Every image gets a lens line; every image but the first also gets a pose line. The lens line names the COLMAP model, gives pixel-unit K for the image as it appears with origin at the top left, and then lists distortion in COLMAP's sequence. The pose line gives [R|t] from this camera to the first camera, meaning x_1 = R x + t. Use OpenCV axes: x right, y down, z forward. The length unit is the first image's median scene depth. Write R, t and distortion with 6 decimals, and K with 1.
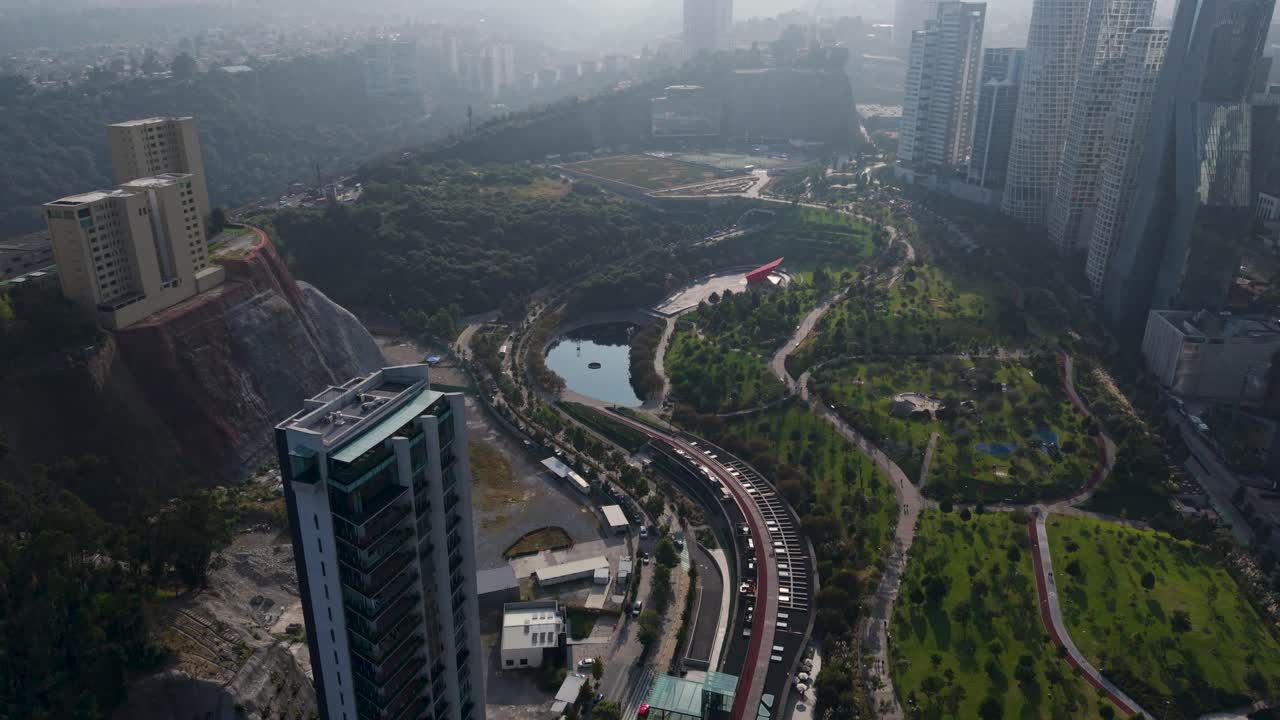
lens RADIAL K [[898.1, 0, 640.0], [0, 898.1, 360.0], [0, 0, 1]] dist [0.003055, -0.031946]
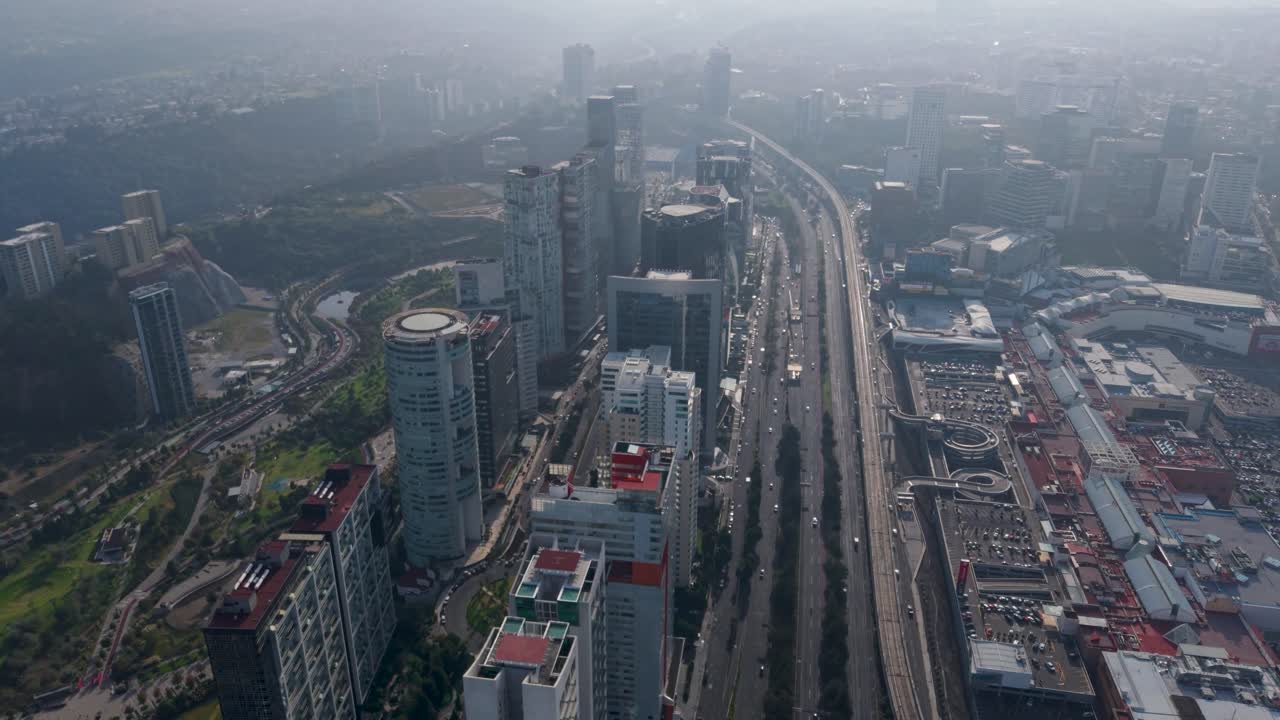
lens RADIAL K [[928.2, 0, 640.0], [0, 928.2, 360.0], [0, 0, 1]] dist [-0.000994, 0.000147]
pose [[0.995685, 0.032008, -0.087103, 1.025992], [-0.030278, 0.999319, 0.021112, 0.090406], [0.087719, -0.018384, 0.995976, -1.380833]]
